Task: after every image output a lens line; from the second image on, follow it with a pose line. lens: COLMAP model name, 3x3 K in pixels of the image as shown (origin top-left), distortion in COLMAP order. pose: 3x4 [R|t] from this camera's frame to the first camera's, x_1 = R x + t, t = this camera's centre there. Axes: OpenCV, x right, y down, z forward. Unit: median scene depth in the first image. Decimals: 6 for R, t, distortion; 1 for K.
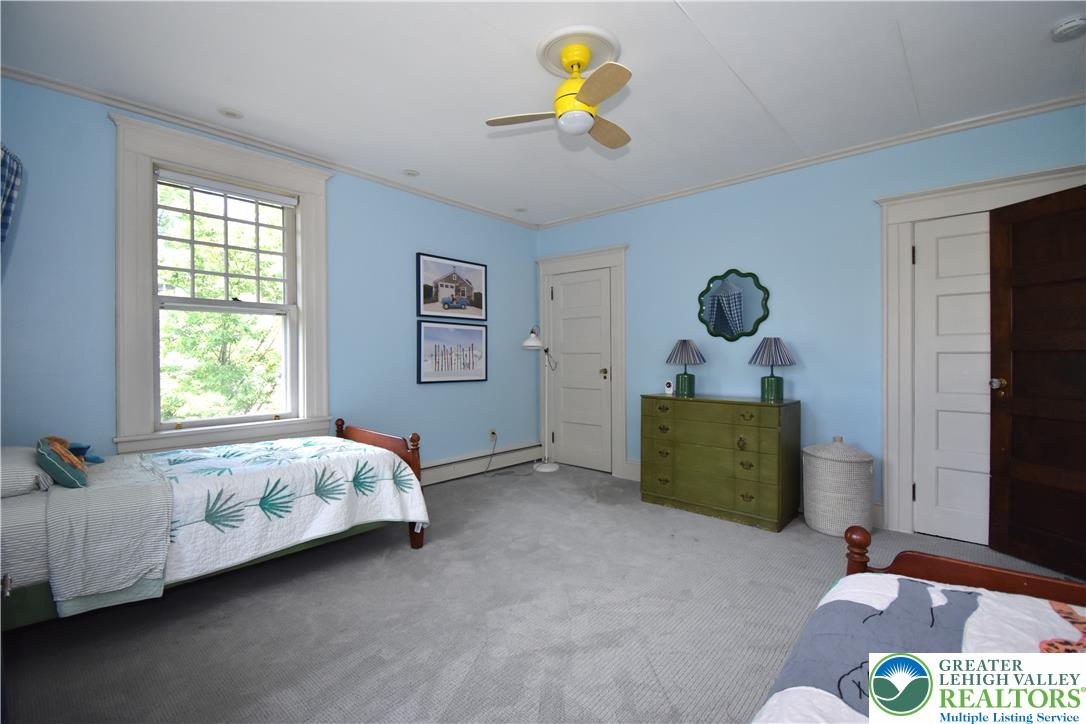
lens RADIAL K [[482.7, 0, 543.0], [0, 482.7, 362.0], [0, 0, 1]] dist [0.021689, -0.026430]
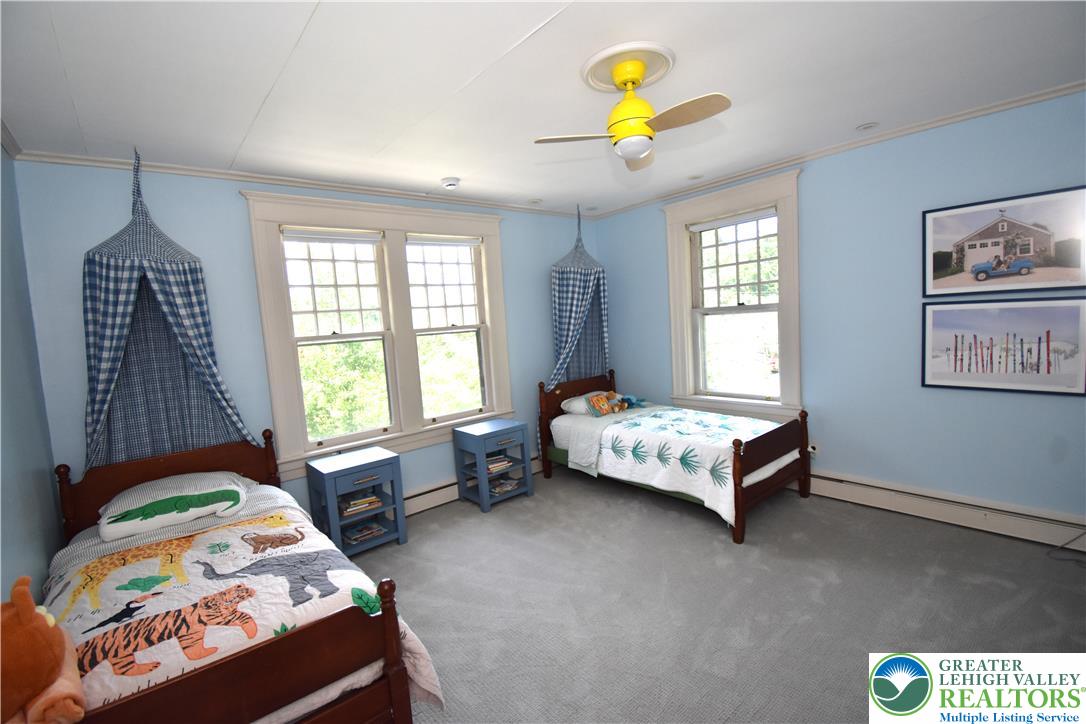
lens RADIAL K [[482.7, 0, 543.0], [0, 482.7, 362.0], [0, 0, 1]] dist [0.021689, -0.026430]
pose [[-0.157136, 0.109911, -0.981442, 0.578149], [0.066596, 0.992705, 0.100509, -0.108990], [0.985329, -0.049566, -0.163310, 0.529758]]
